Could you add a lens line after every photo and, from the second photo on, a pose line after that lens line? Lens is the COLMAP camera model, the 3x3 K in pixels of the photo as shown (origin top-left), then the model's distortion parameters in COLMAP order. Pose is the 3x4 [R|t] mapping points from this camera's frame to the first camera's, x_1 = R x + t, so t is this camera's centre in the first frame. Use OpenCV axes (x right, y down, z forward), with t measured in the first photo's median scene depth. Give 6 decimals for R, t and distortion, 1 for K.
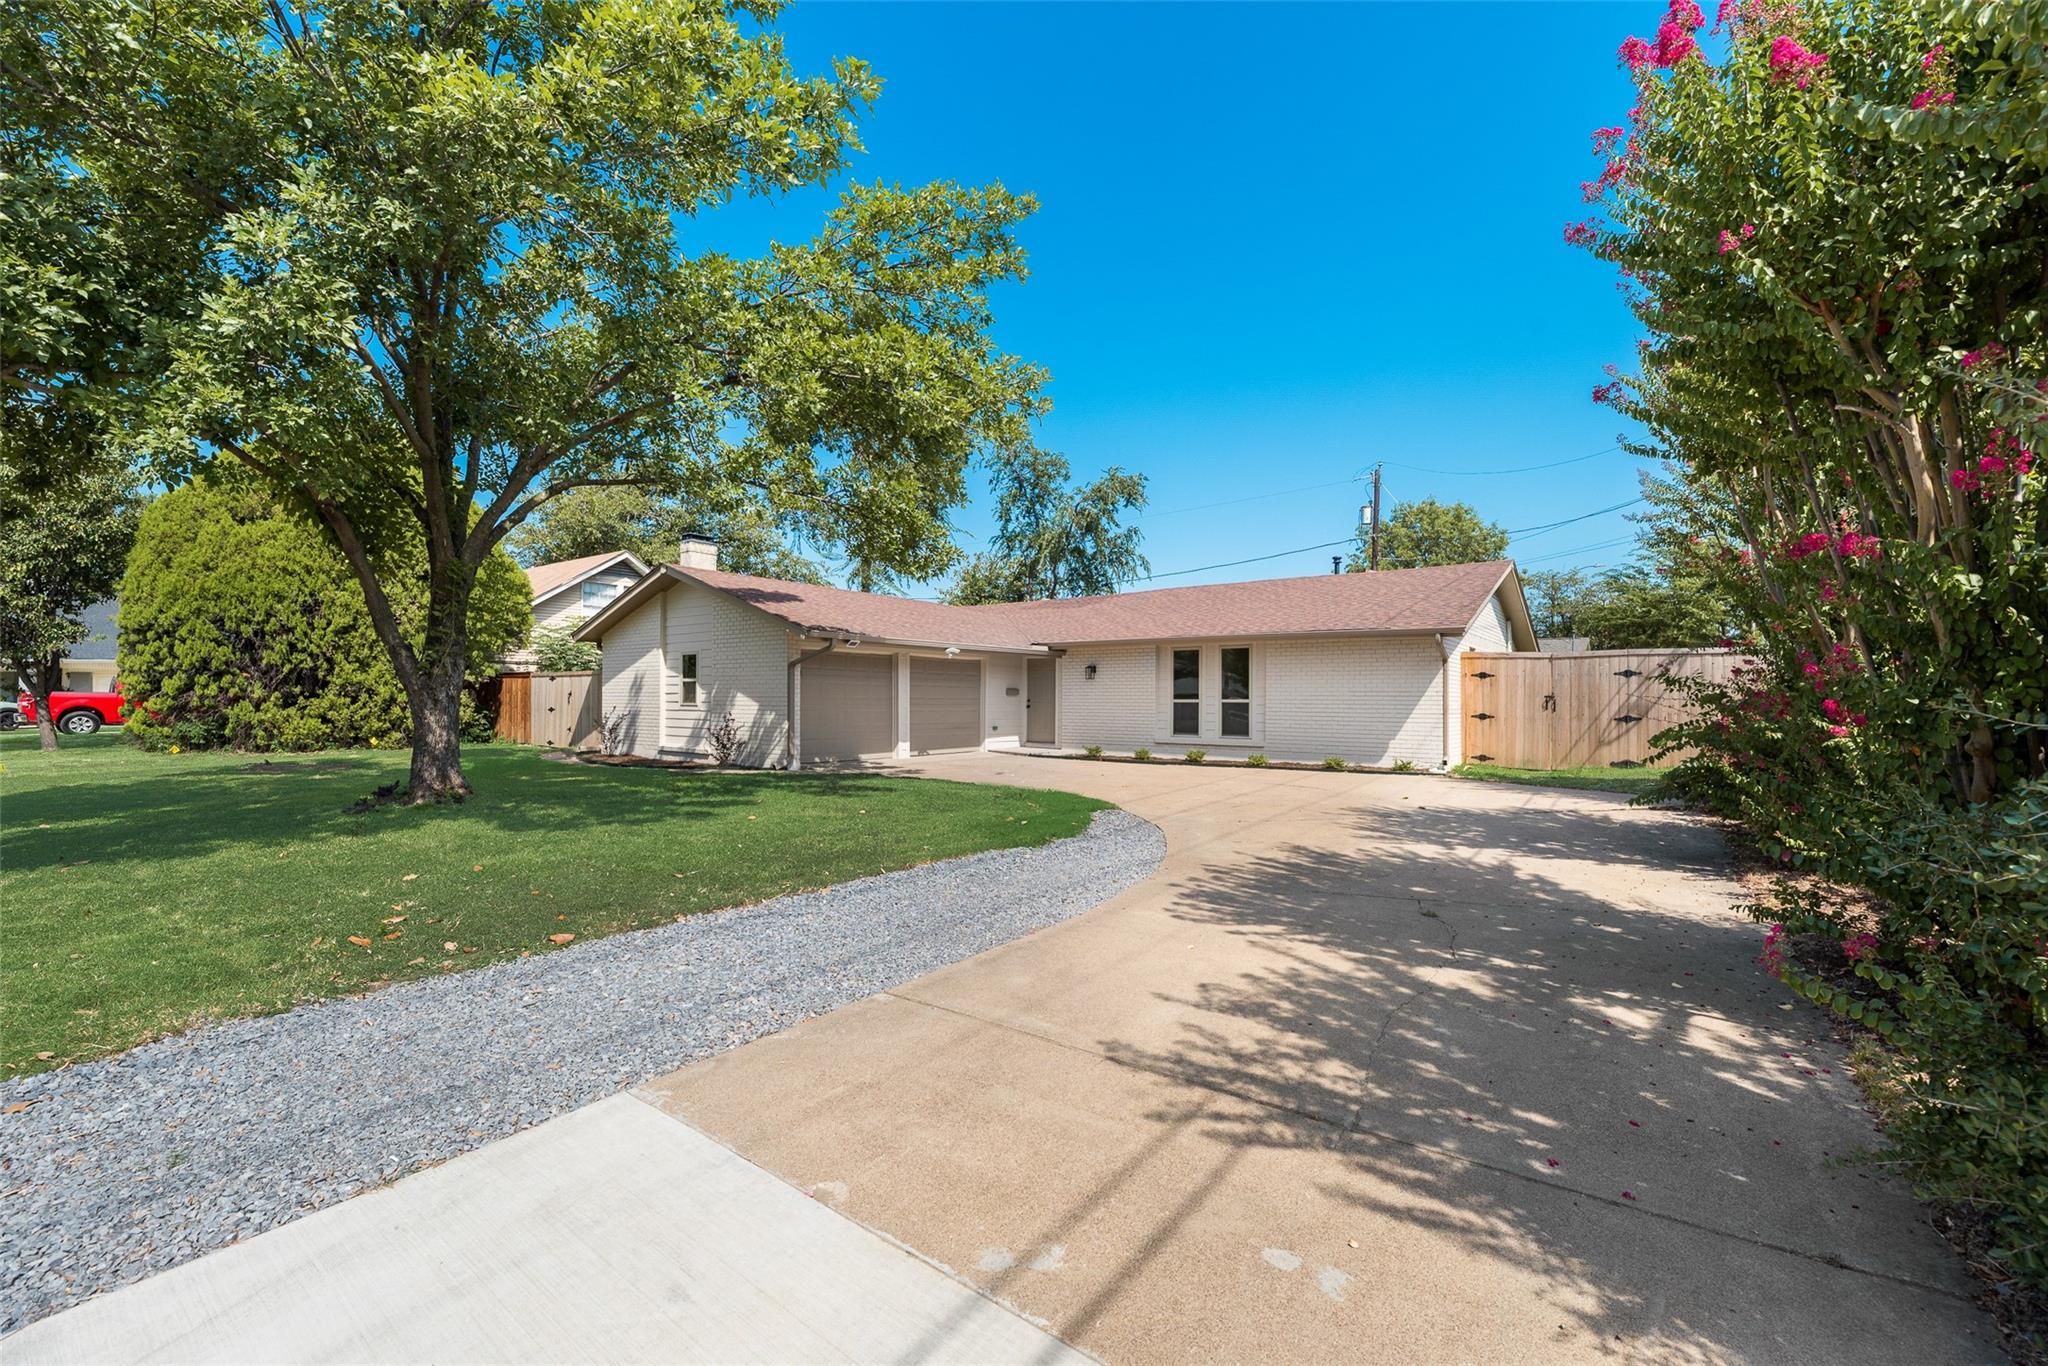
lens RADIAL K [[835.0, 0, 1024.9], [0, 835.0, 690.4], [0, 0, 1]] dist [-0.001111, 0.000915]
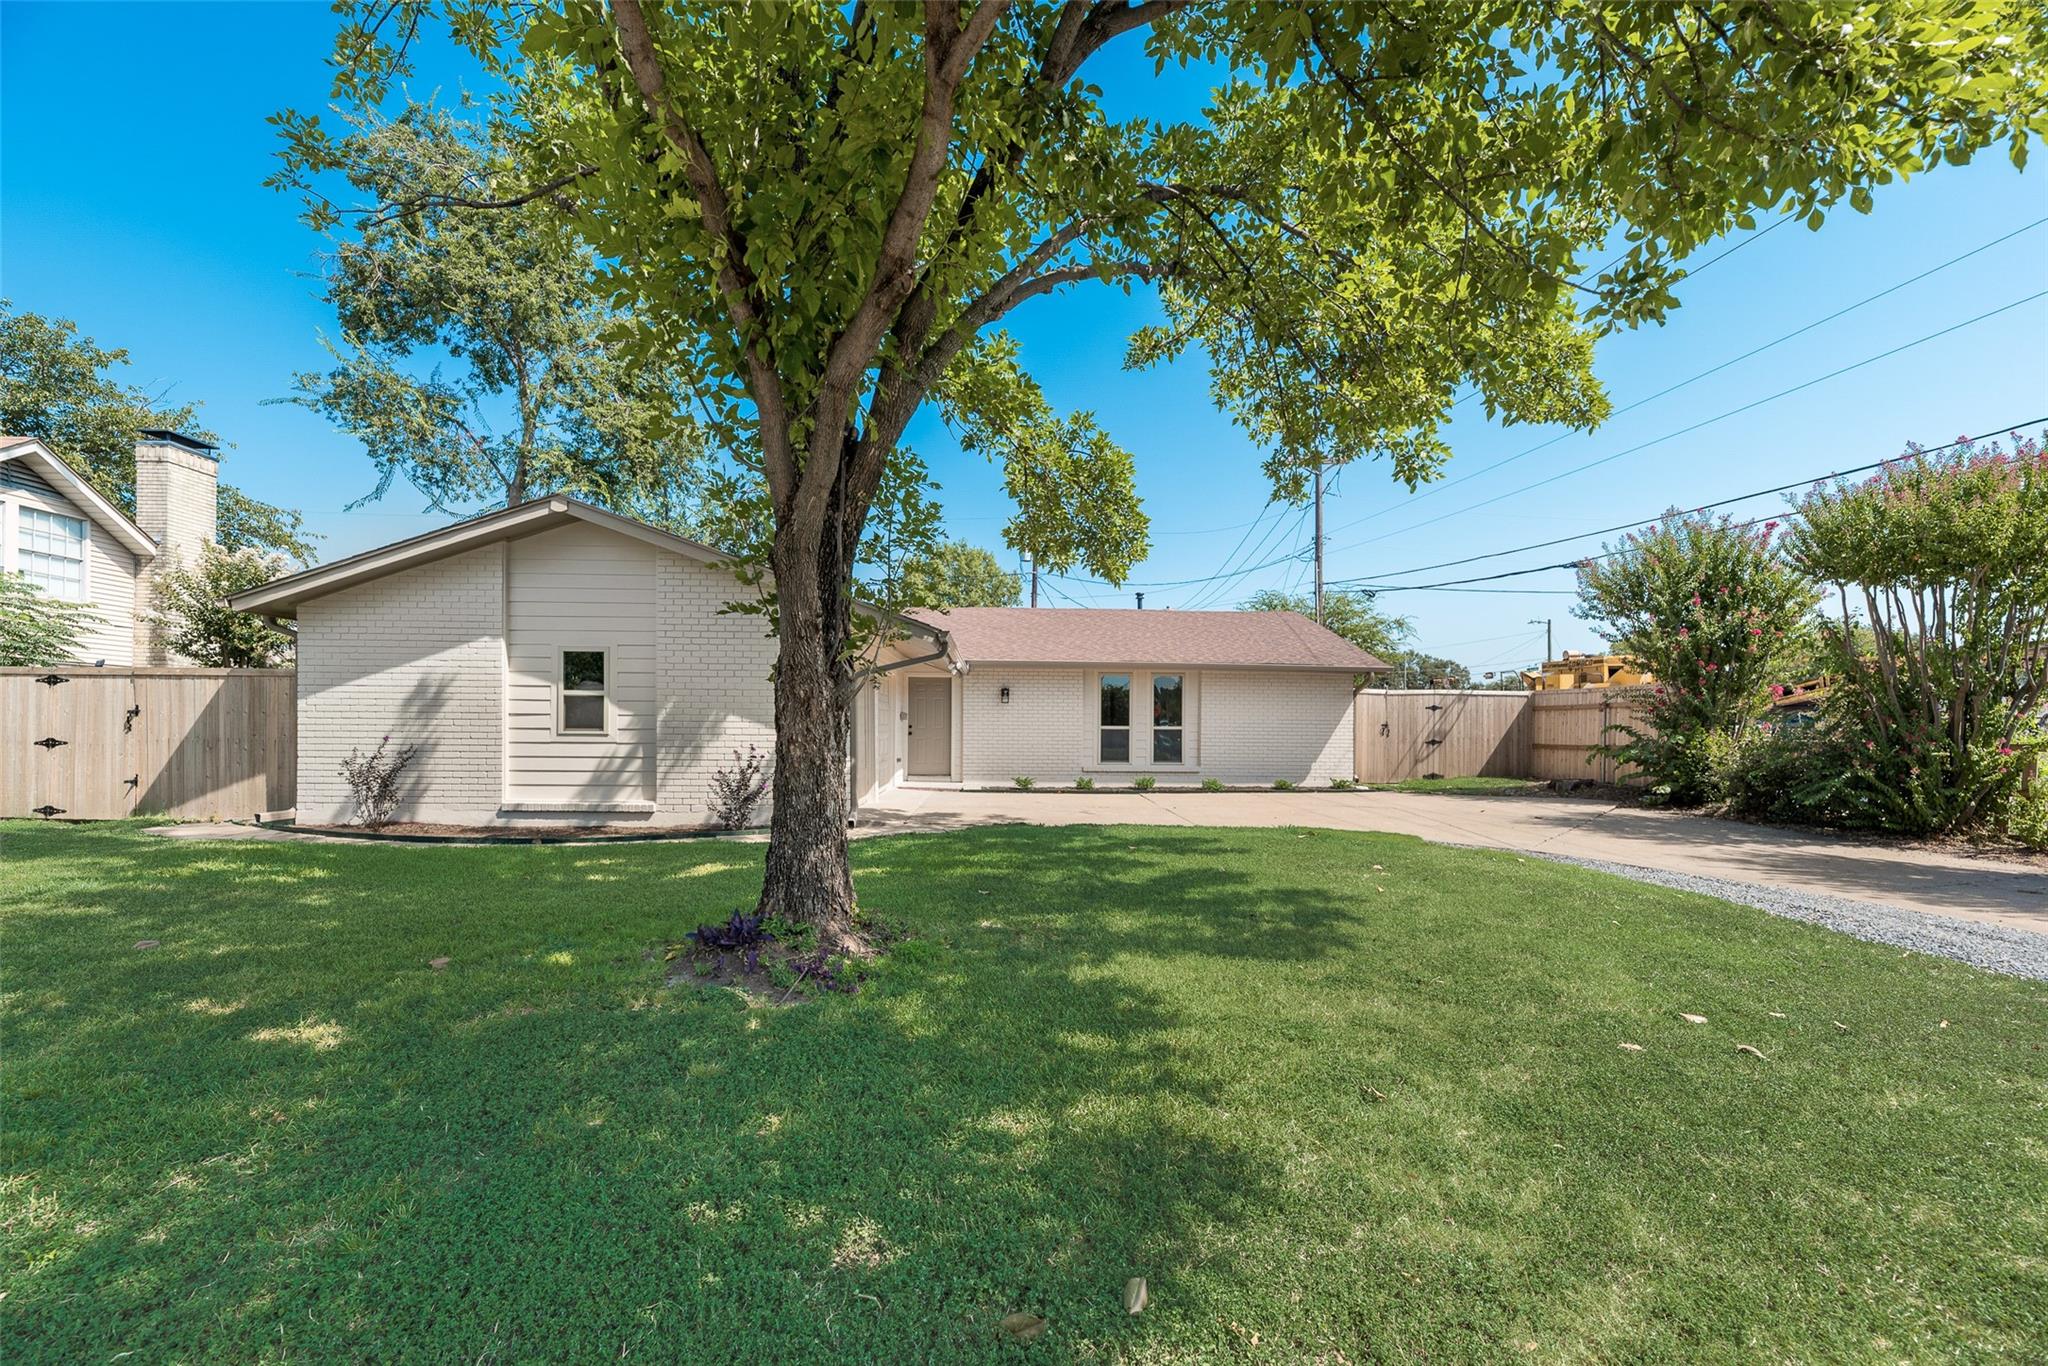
lens RADIAL K [[835.0, 0, 1028.5], [0, 835.0, 723.7], [0, 0, 1]] dist [-0.001111, 0.000915]
pose [[0.779323, 0.003878, 0.626611, -0.518395], [-0.012178, 0.999886, 0.008958, 0.000699], [-0.626504, -0.014612, 0.779281, 0.311865]]
